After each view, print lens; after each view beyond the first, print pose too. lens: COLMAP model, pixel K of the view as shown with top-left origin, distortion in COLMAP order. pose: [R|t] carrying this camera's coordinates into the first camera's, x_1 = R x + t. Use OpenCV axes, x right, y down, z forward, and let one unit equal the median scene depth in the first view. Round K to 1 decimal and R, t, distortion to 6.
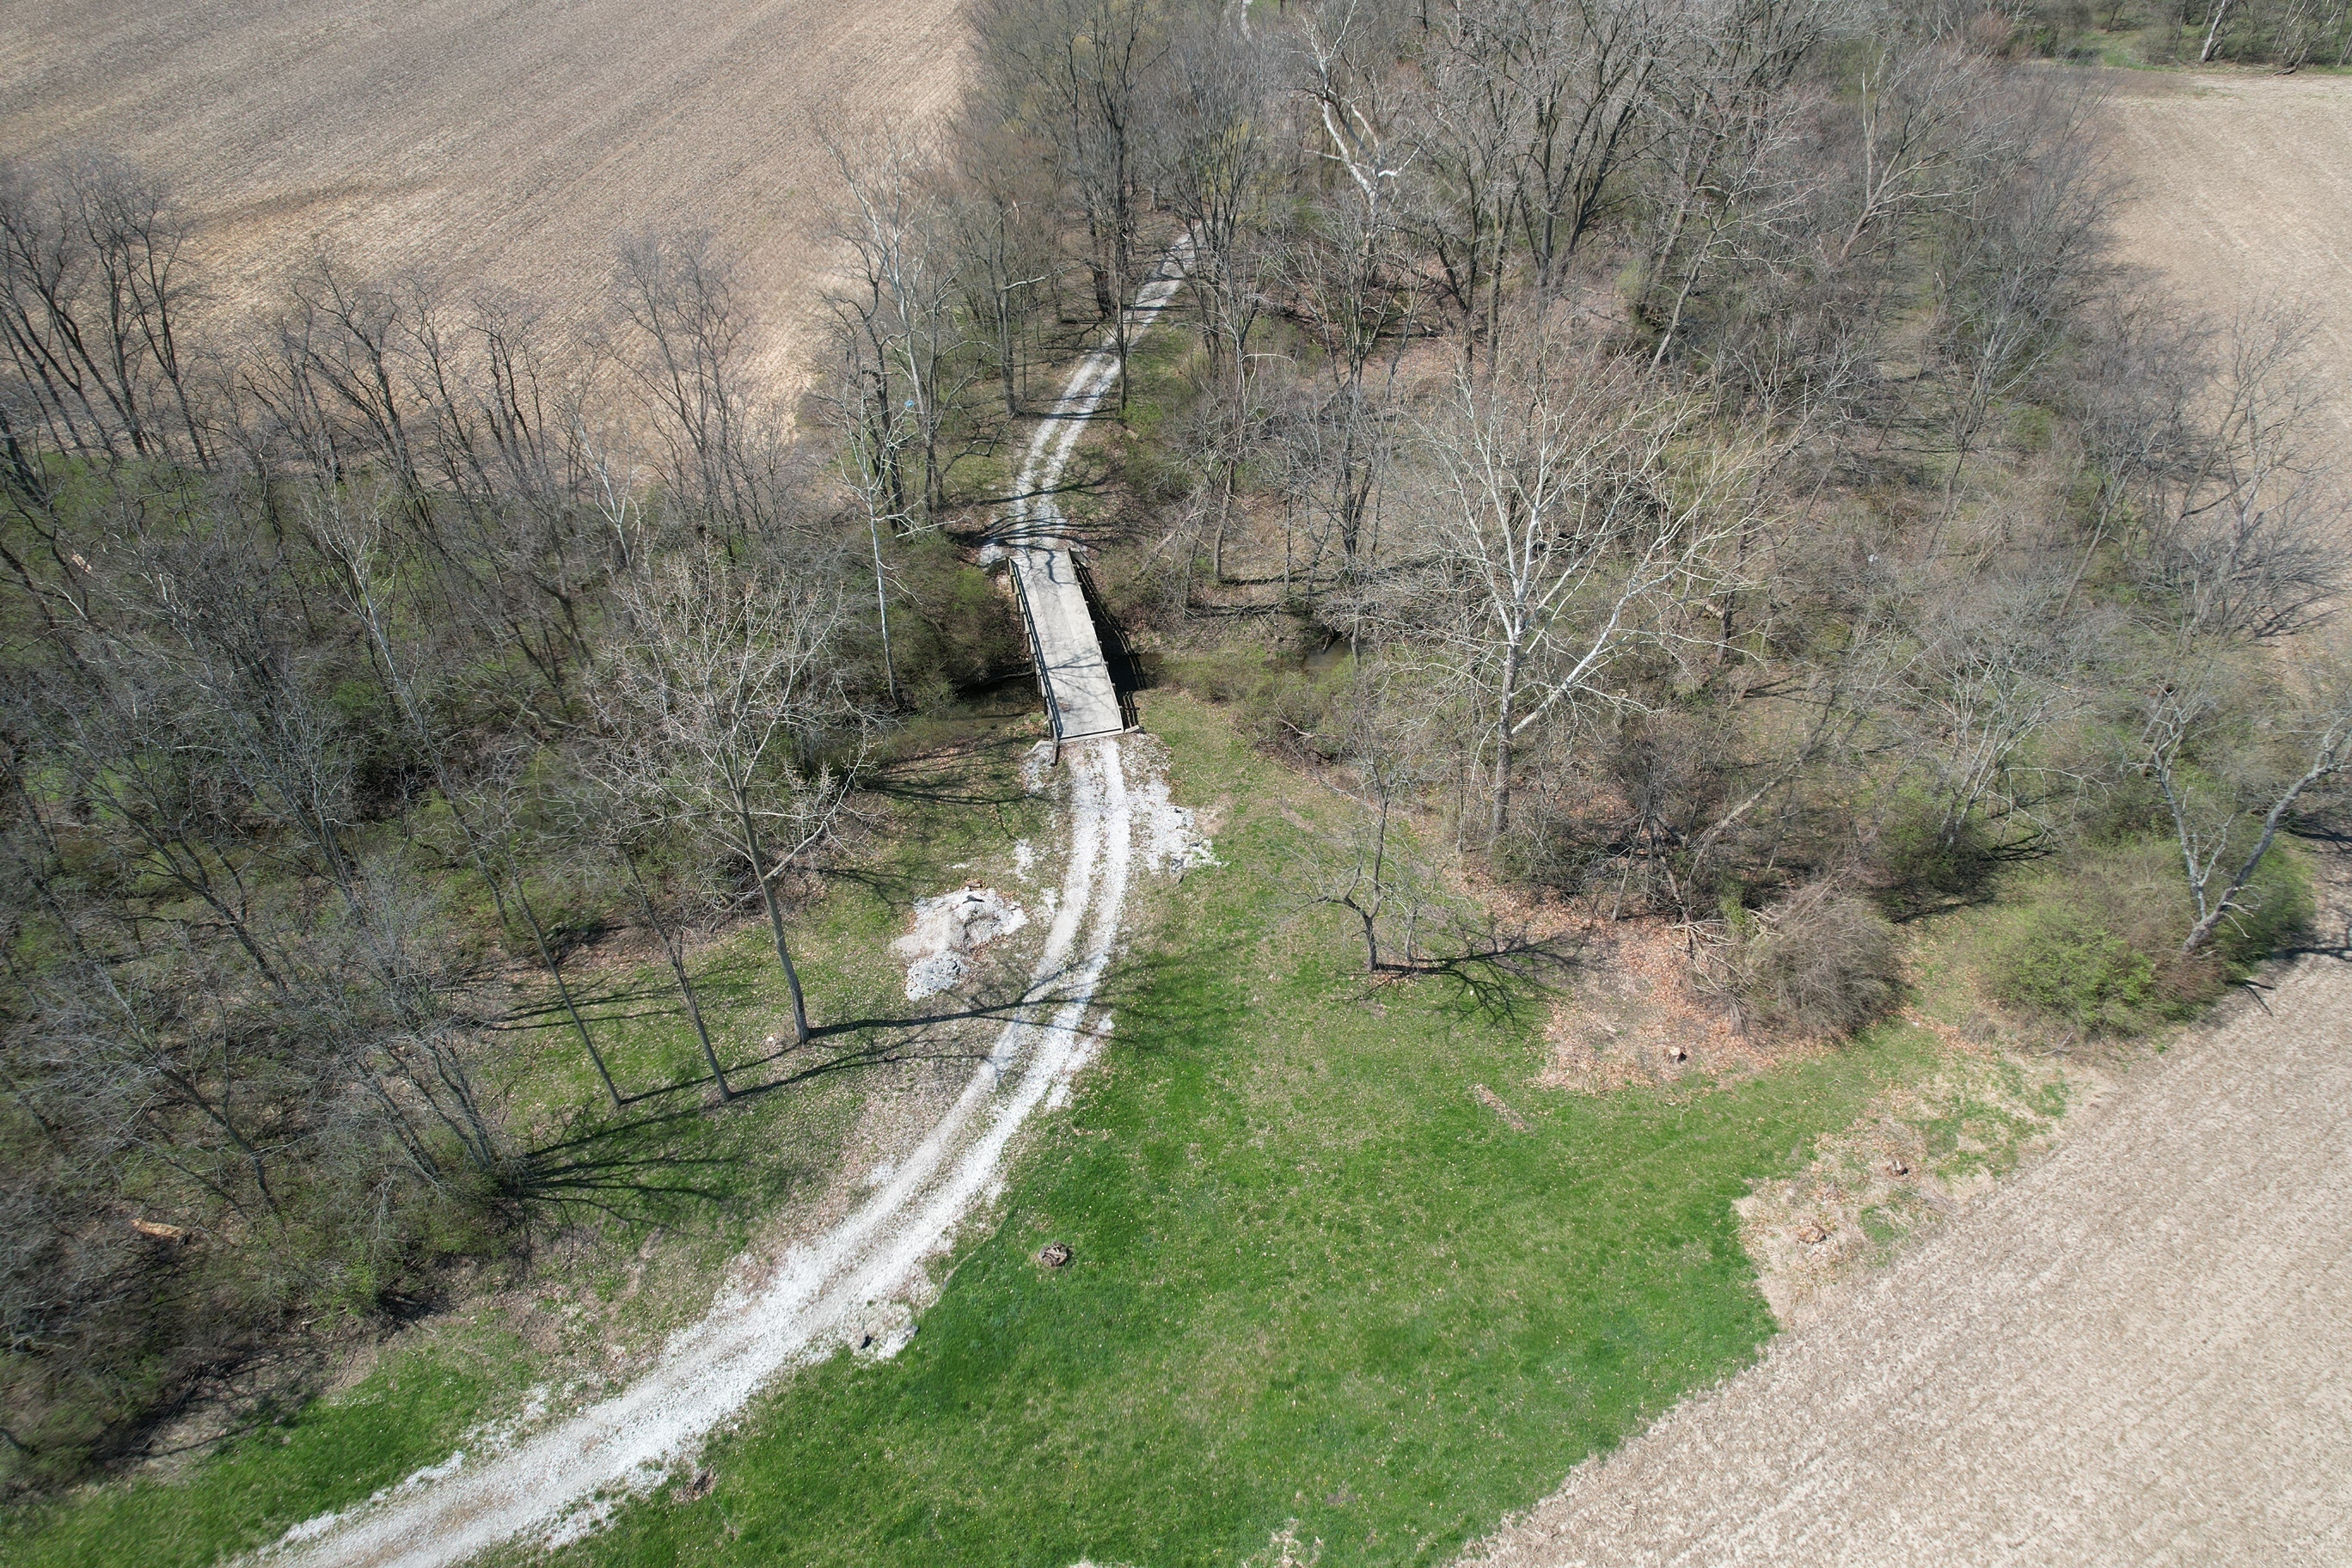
lens RADIAL K [[1504.5, 0, 1176.0], [0, 1504.5, 784.0], [0, 0, 1]] dist [-0.074542, 0.064326]
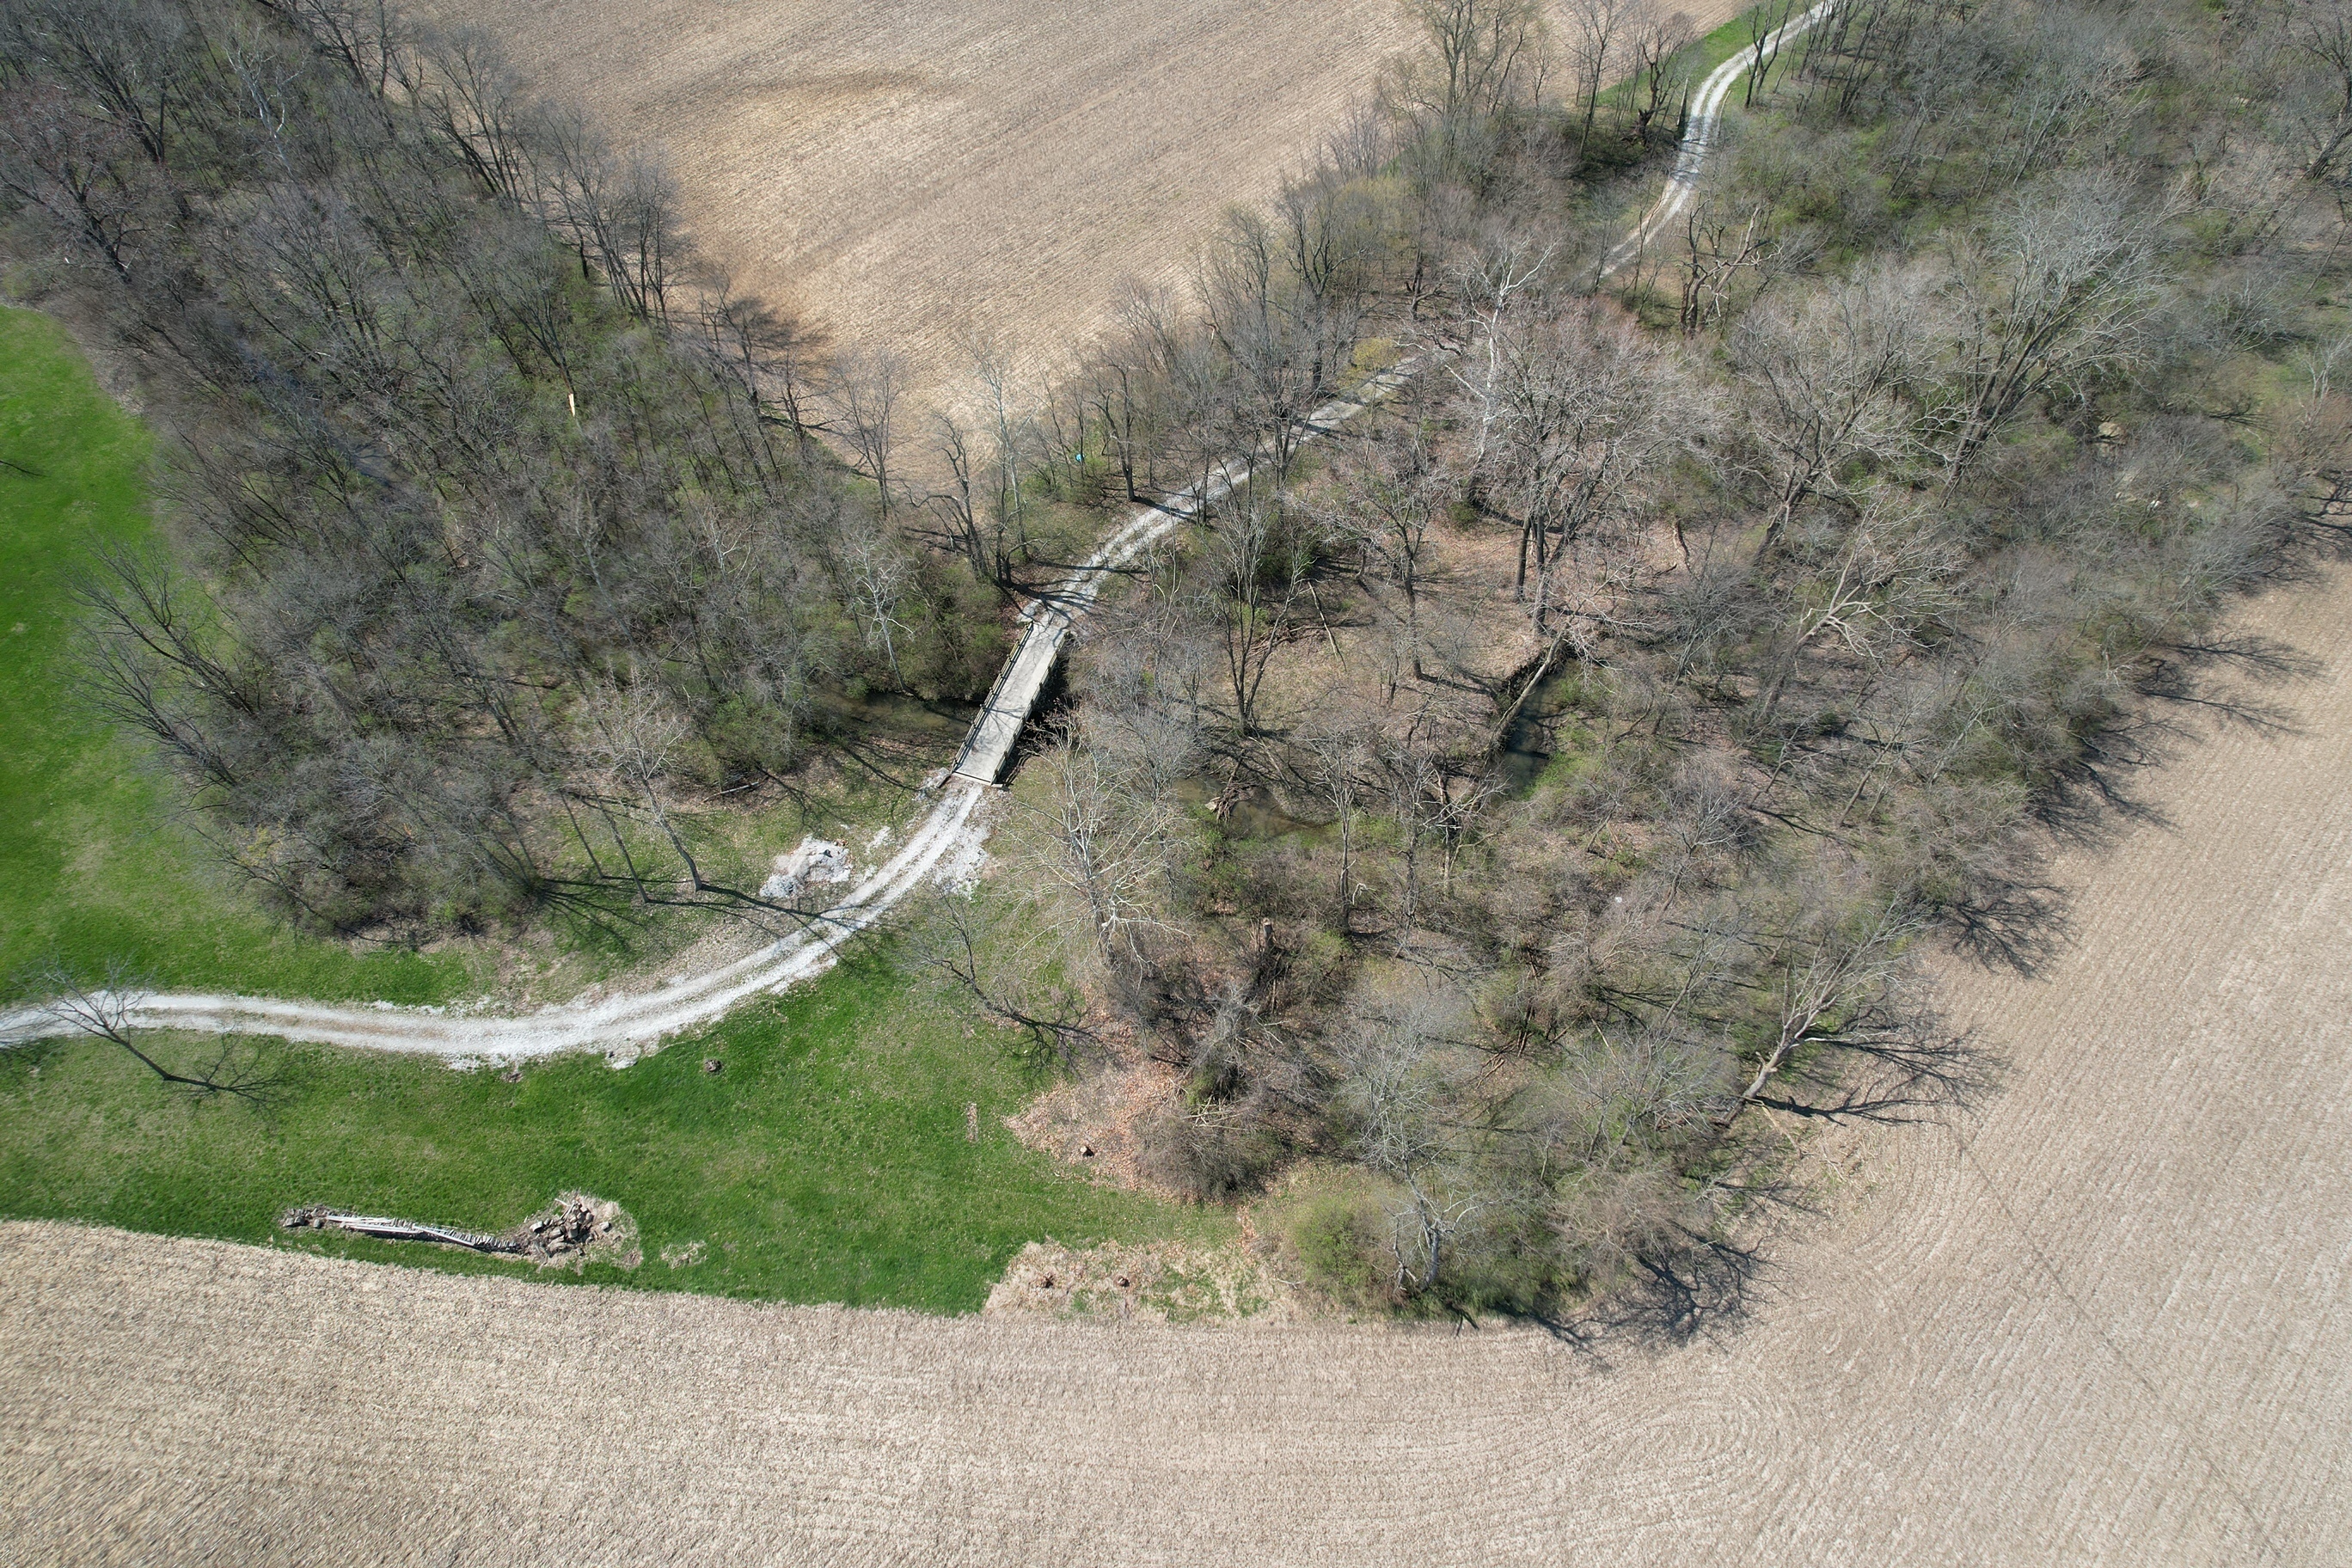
lens RADIAL K [[1501.1, 0, 1182.1], [0, 1501.1, 775.4], [0, 0, 1]] dist [-0.074622, 0.071330]
pose [[0.832922, 0.445732, -0.327970, 0.820212], [-0.362410, 0.887238, 0.285425, -0.722678], [0.418211, -0.118877, 0.900538, -0.388128]]
